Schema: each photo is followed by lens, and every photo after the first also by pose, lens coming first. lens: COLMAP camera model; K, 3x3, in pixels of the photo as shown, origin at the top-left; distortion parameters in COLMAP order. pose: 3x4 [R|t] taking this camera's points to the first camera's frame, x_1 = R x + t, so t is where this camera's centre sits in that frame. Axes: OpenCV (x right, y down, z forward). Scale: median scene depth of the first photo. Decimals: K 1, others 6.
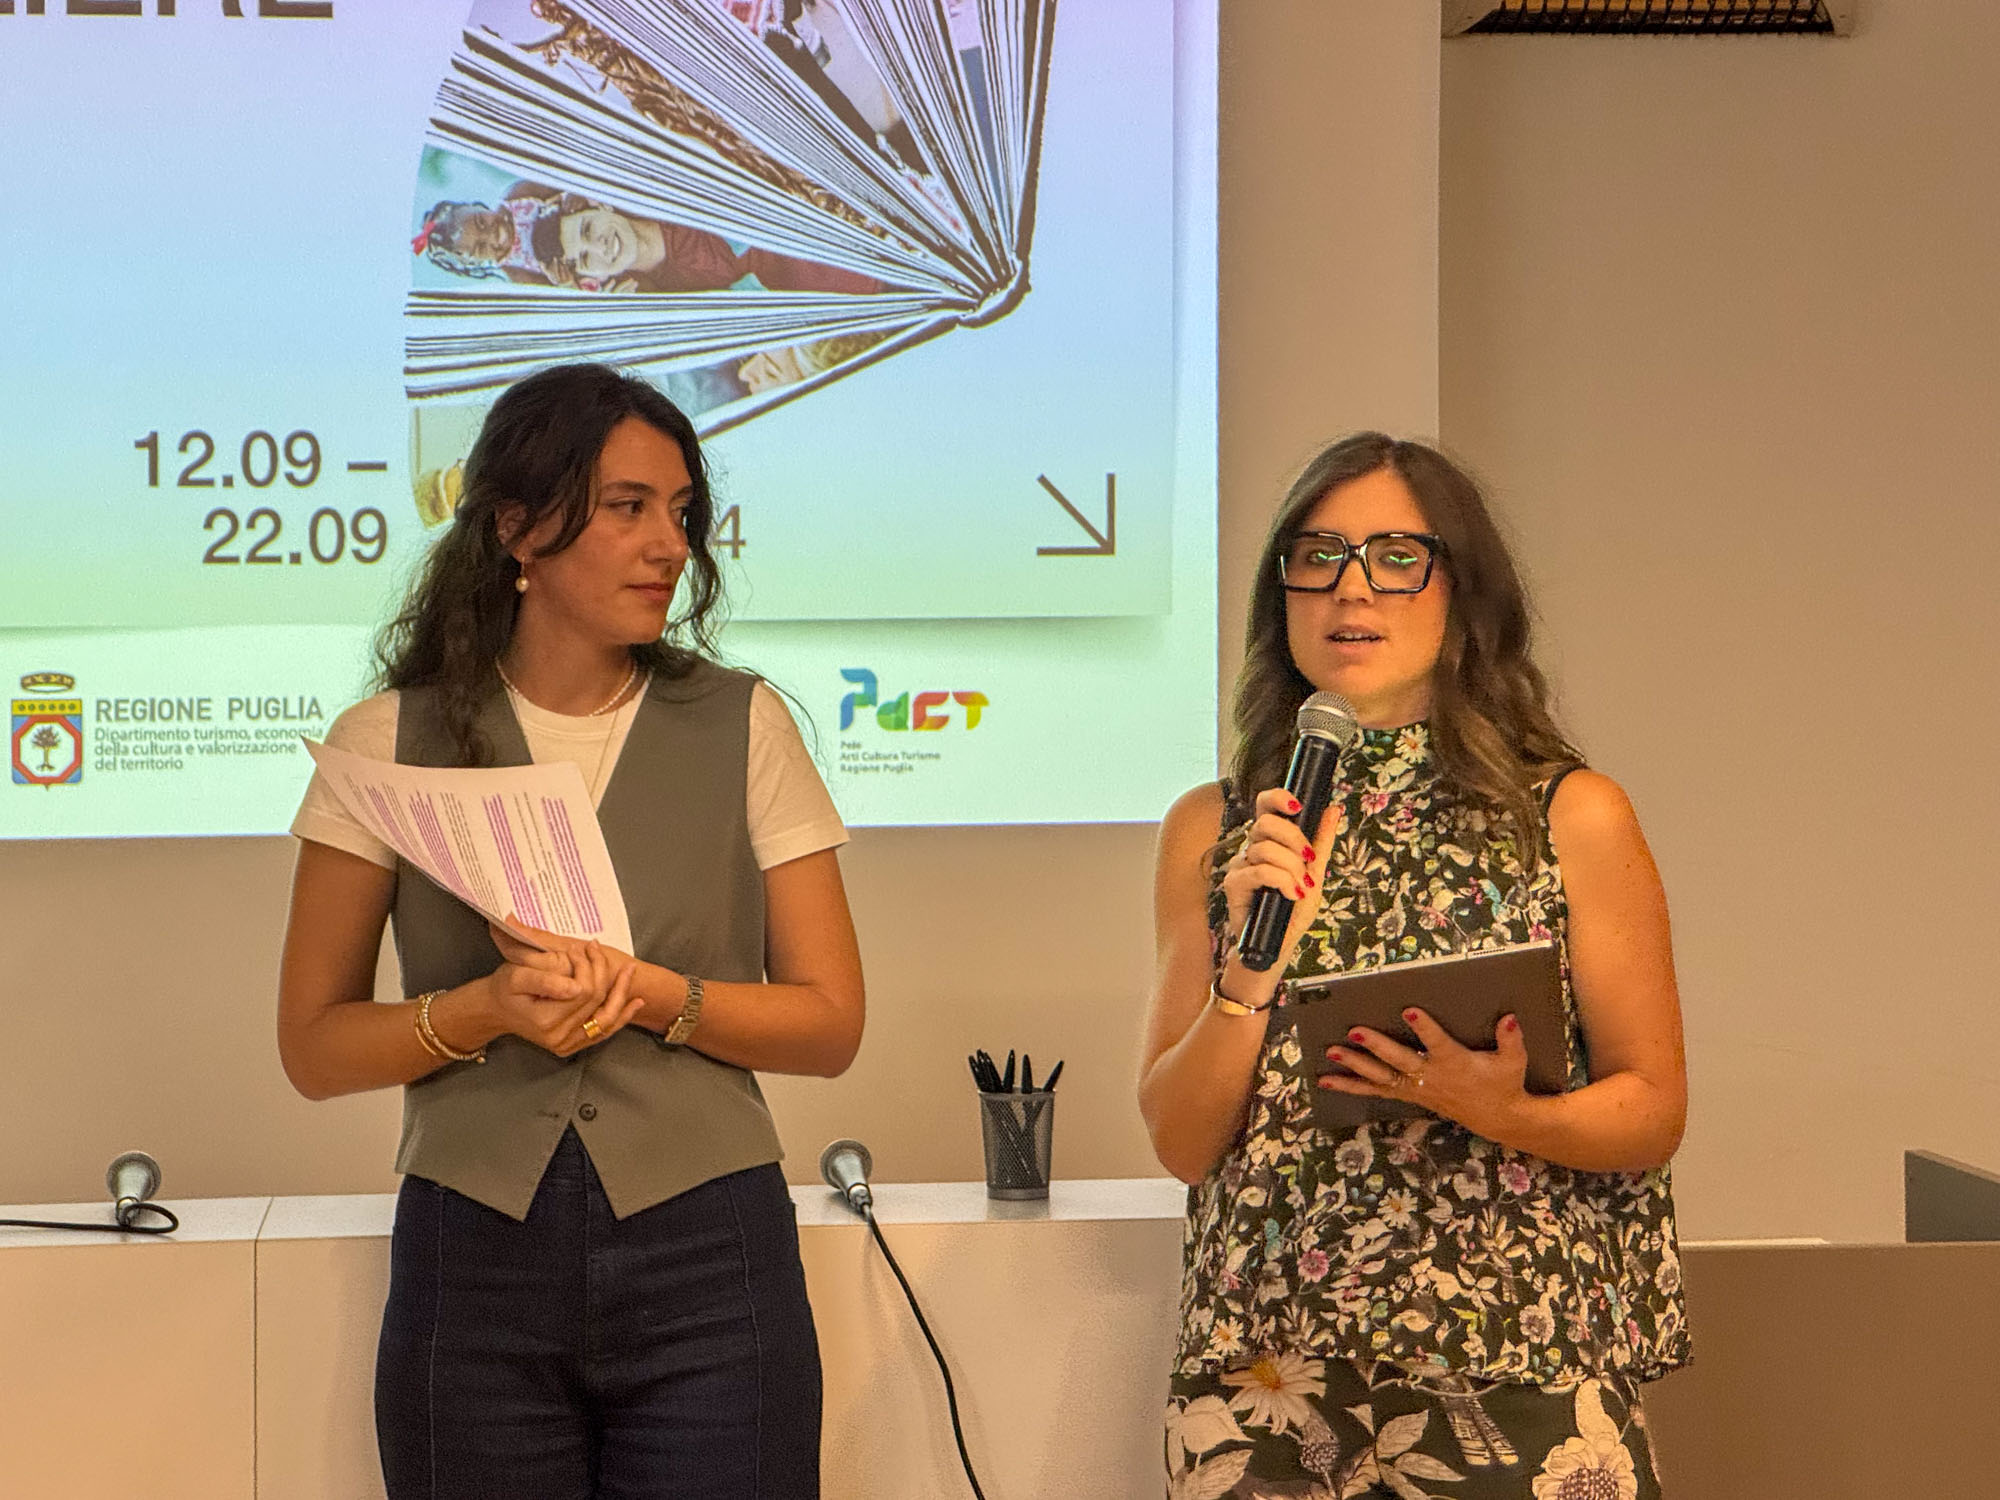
lens RADIAL K [[4545.4, 0, 1000.0], [0, 4545.4, 750.0], [0, 0, 1]] dist [0.004017, 0.043188]
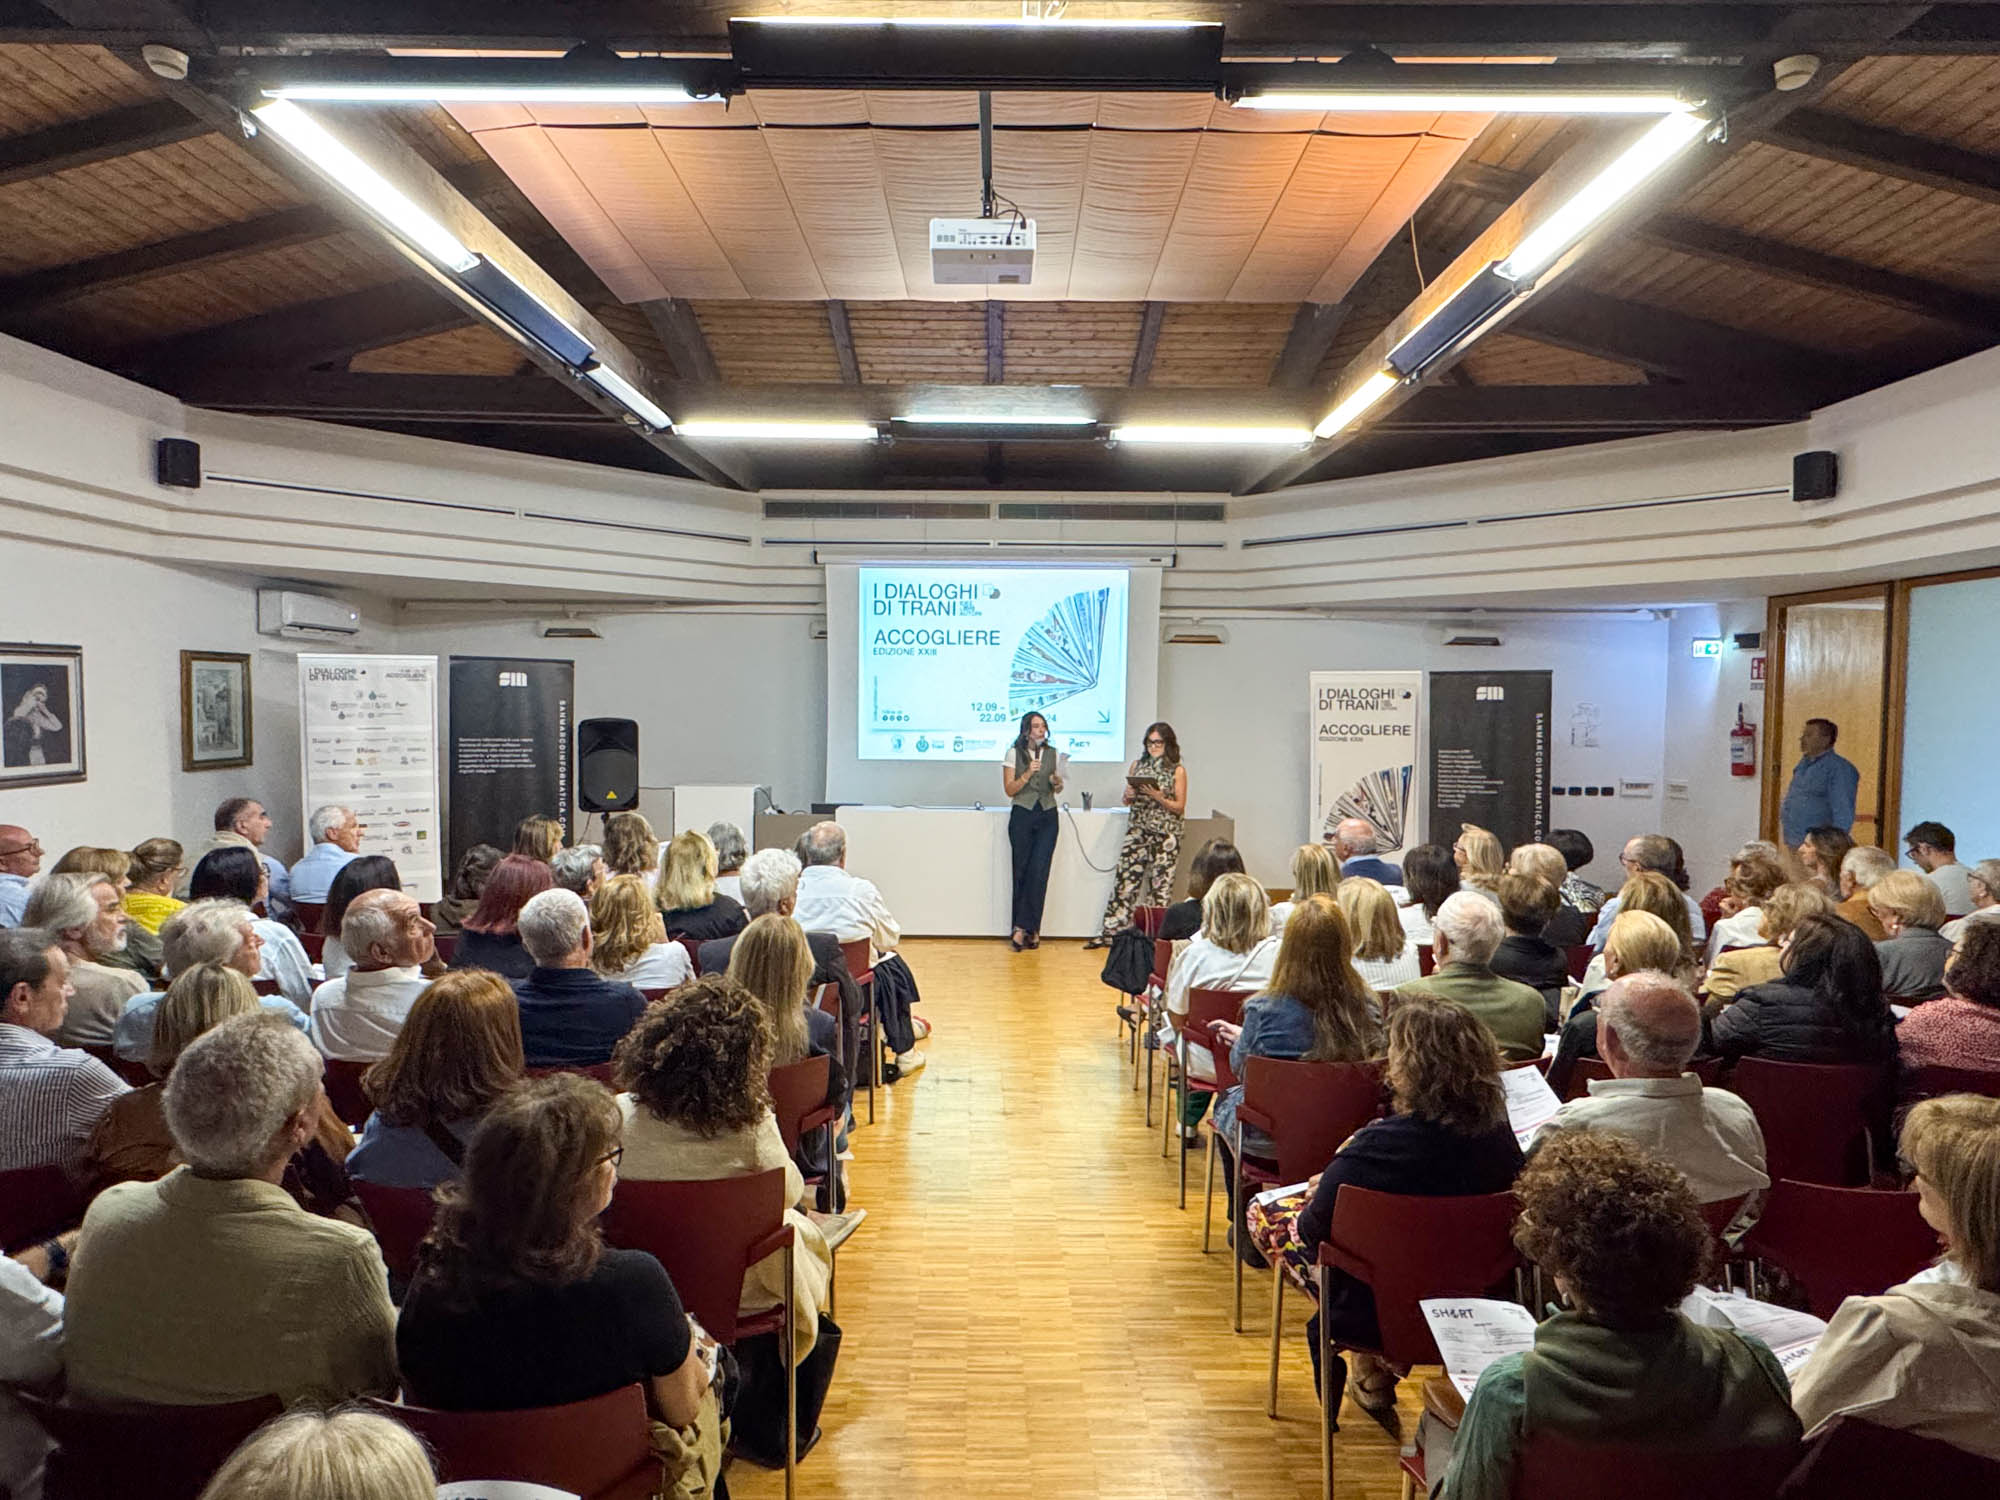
lens RADIAL K [[1180.2, 0, 1000.0], [0, 1180.2, 750.0], [0, 0, 1]] dist [-0.116625, 0.000415]
pose [[0.992858, 0.017876, -0.117952, 0.075564], [-0.014879, 0.999545, 0.026240, -0.046744], [0.118367, -0.024298, 0.992673, -0.847765]]
